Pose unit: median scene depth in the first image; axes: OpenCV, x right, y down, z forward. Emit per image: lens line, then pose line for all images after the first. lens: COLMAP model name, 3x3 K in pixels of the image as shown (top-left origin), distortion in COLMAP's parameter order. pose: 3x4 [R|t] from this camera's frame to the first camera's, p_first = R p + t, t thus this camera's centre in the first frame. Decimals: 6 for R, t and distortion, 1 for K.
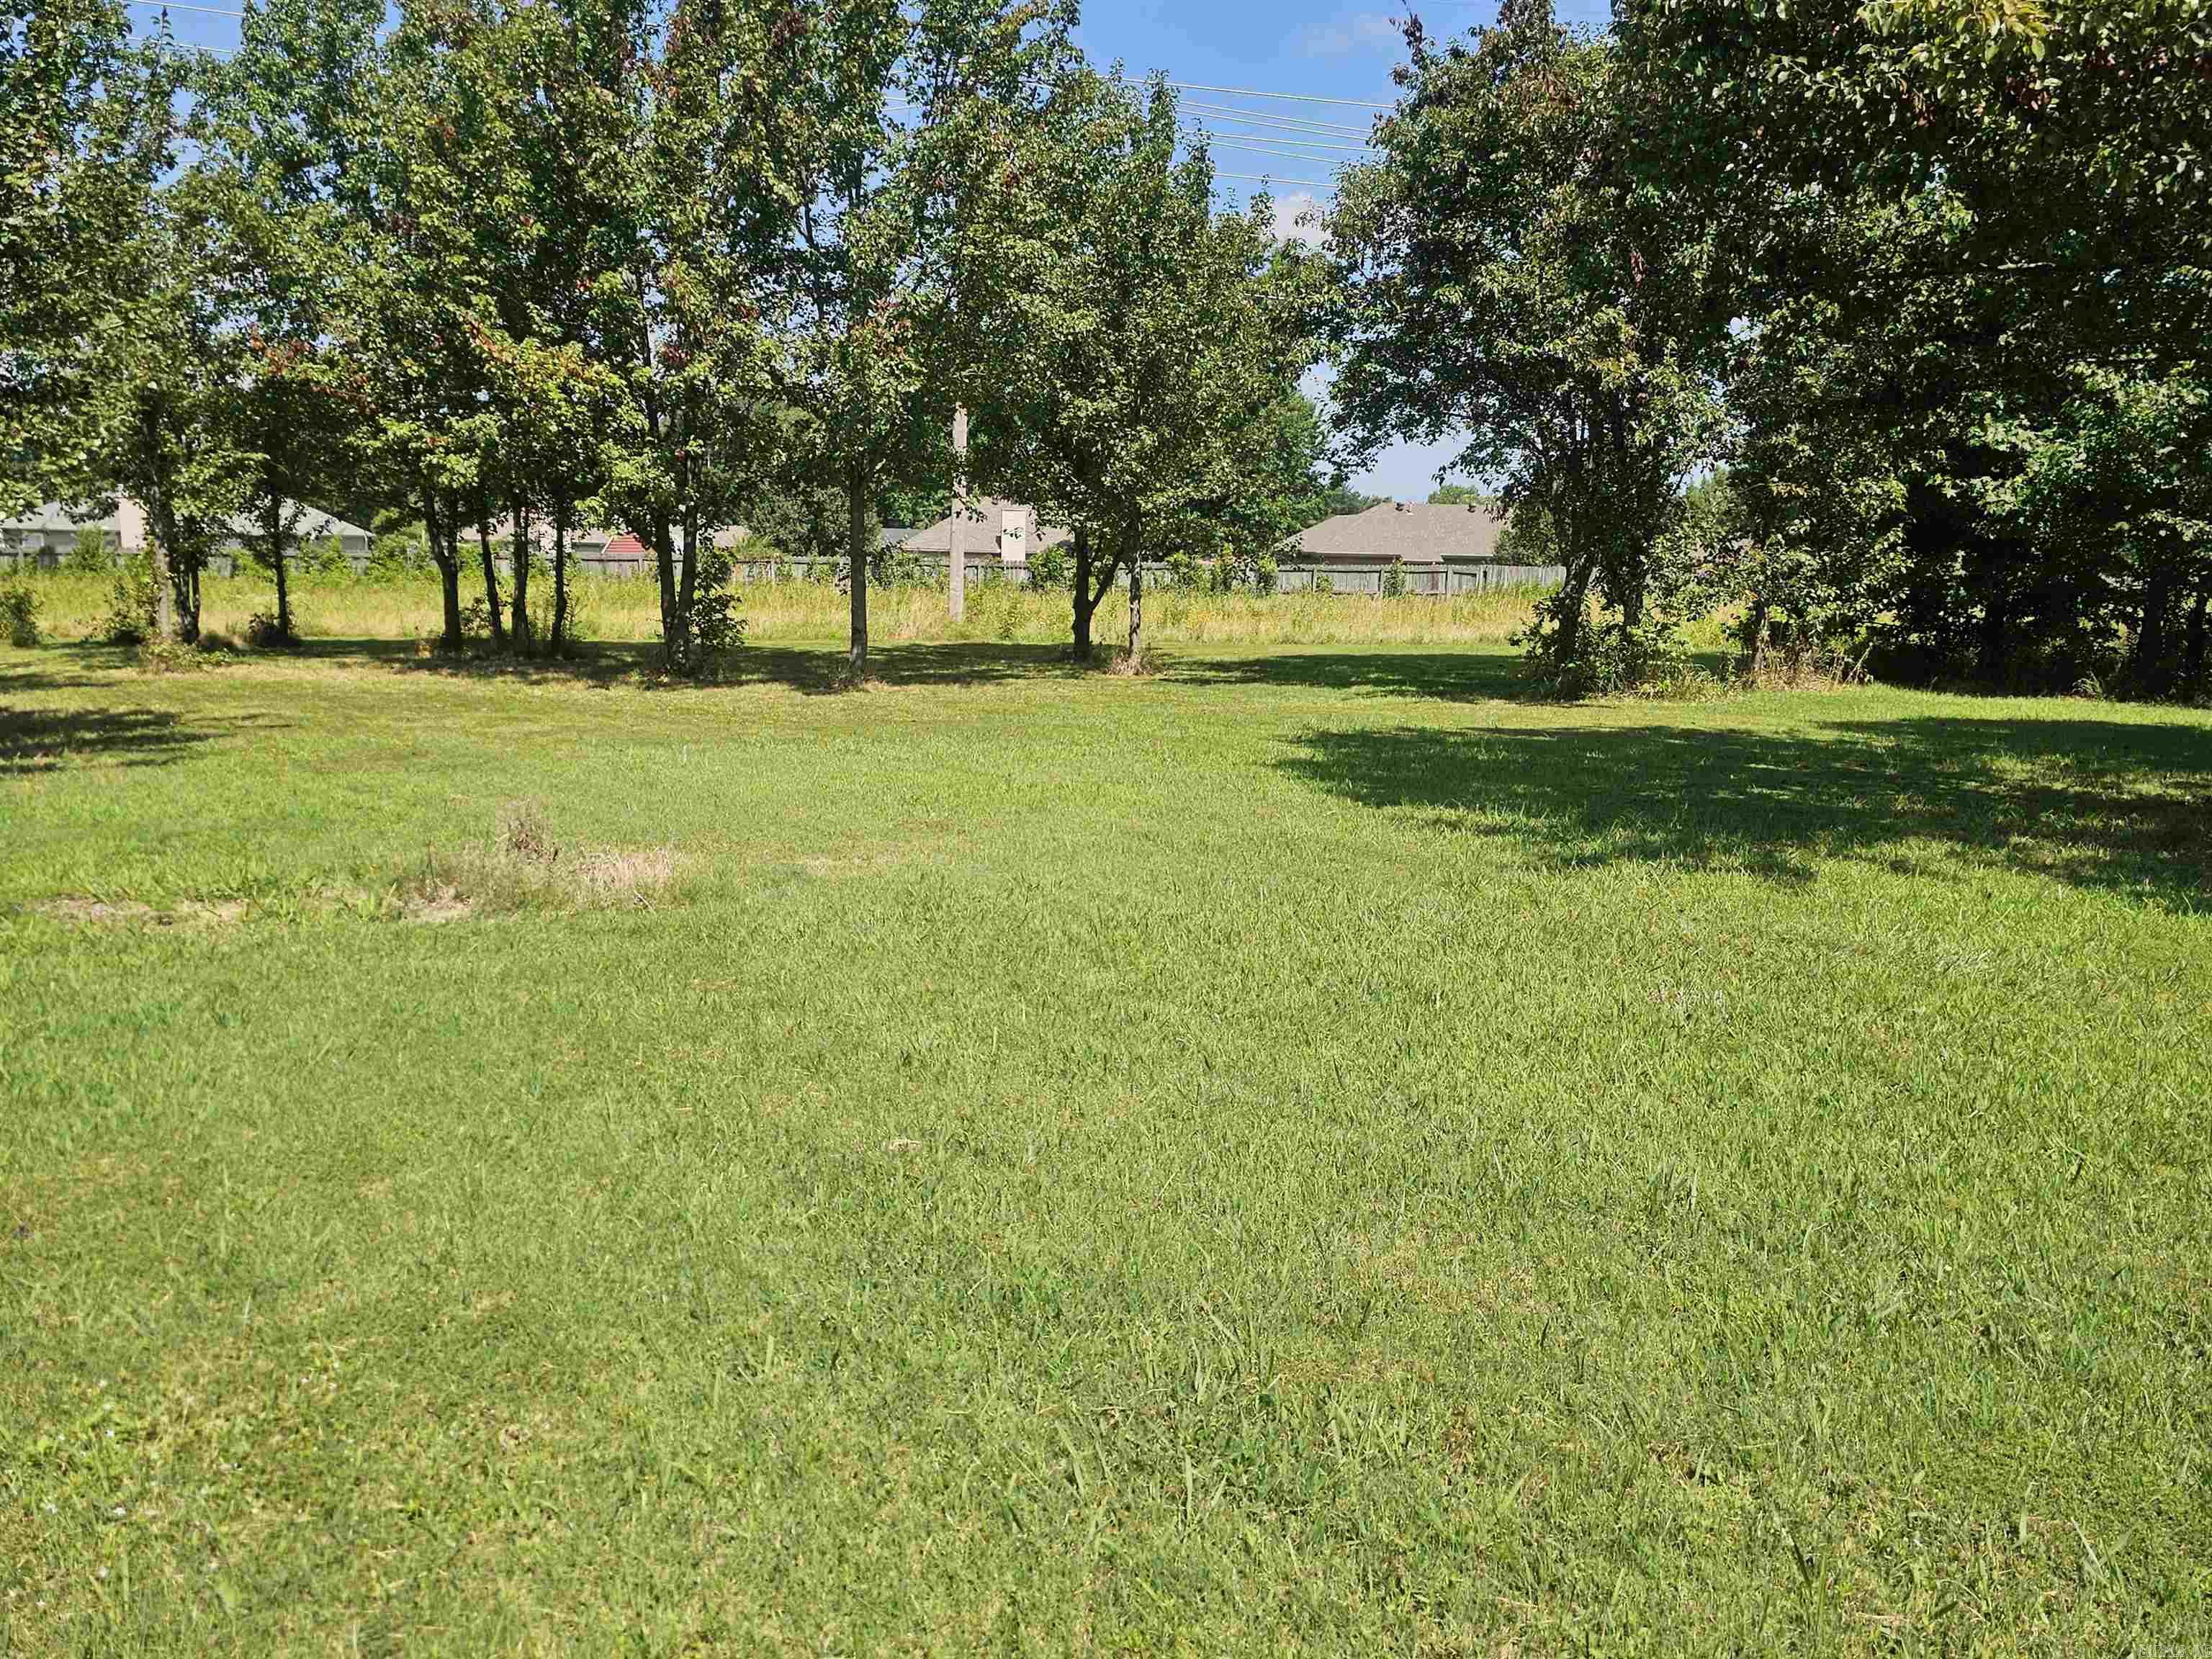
lens RADIAL K [[1654.6, 0, 1106.0], [0, 1654.6, 829.5], [0, 0, 1]] dist [0.083853, -0.090006]
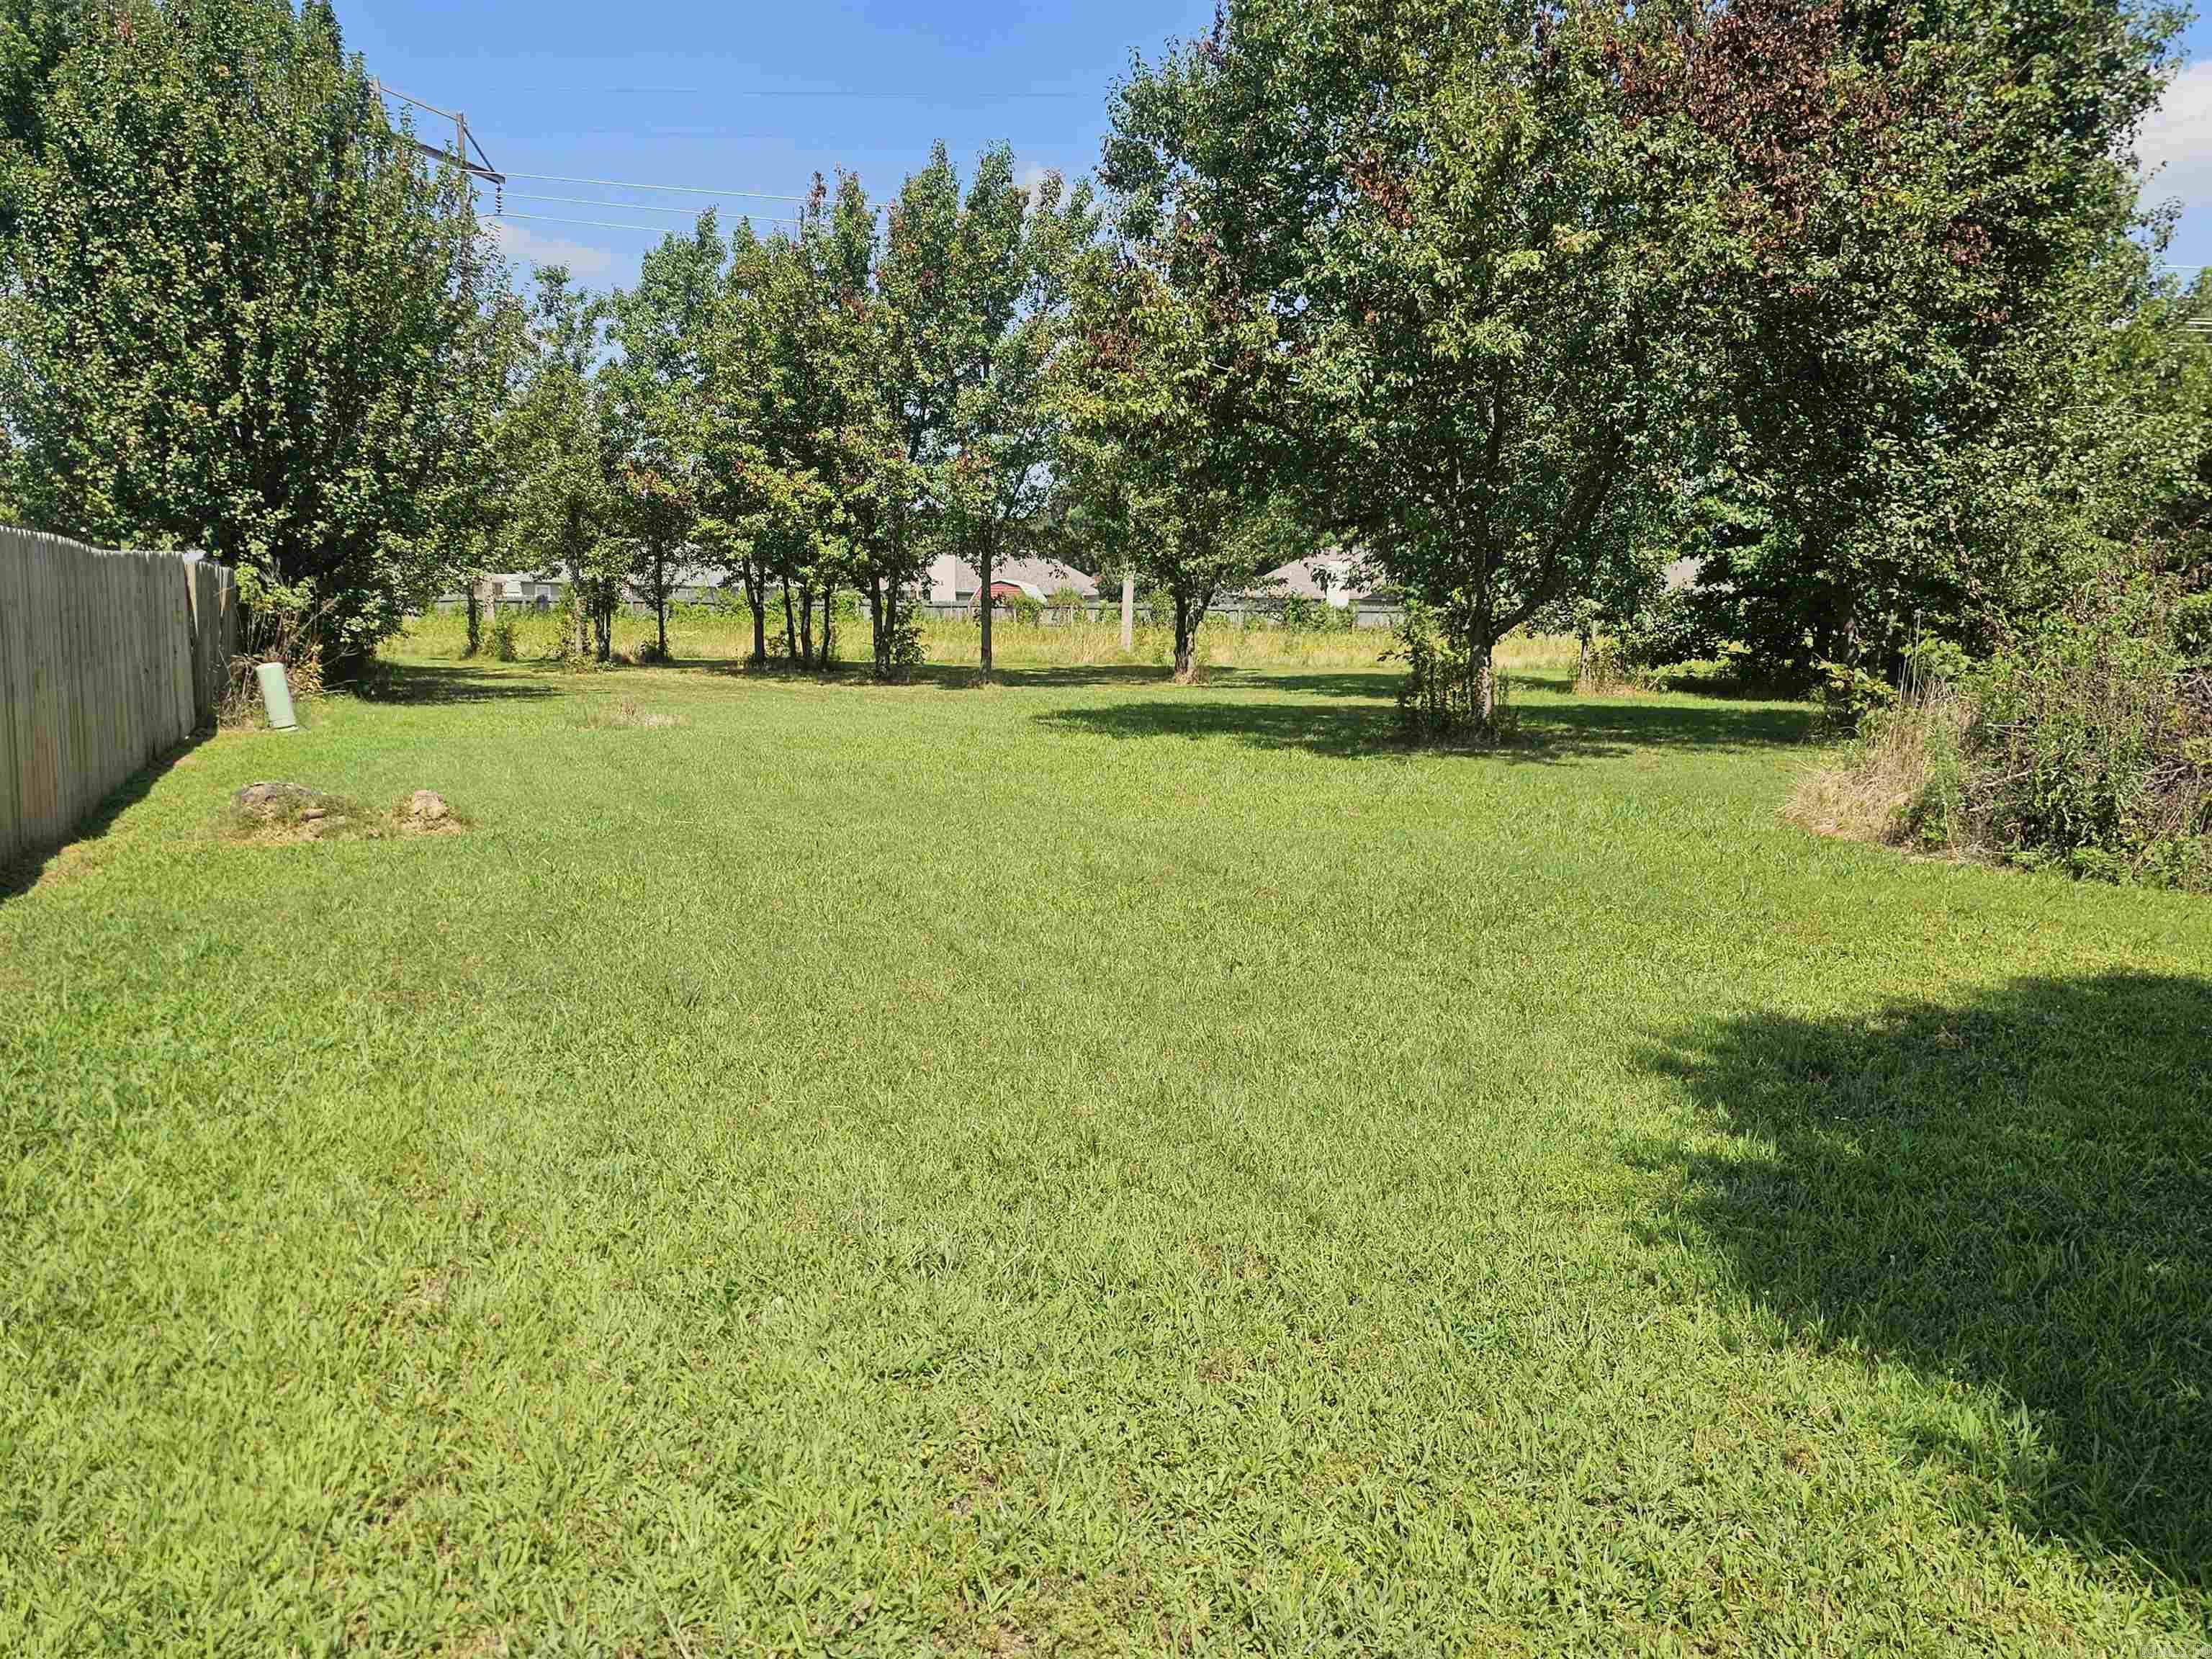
lens RADIAL K [[1654.6, 0, 1106.0], [0, 1654.6, 829.5], [0, 0, 1]] dist [0.083853, -0.090006]
pose [[0.971819, 0.031907, -0.233560, 0.295712], [-0.038206, 0.999017, -0.022492, 0.068718], [0.232613, 0.030782, 0.972082, -0.410803]]
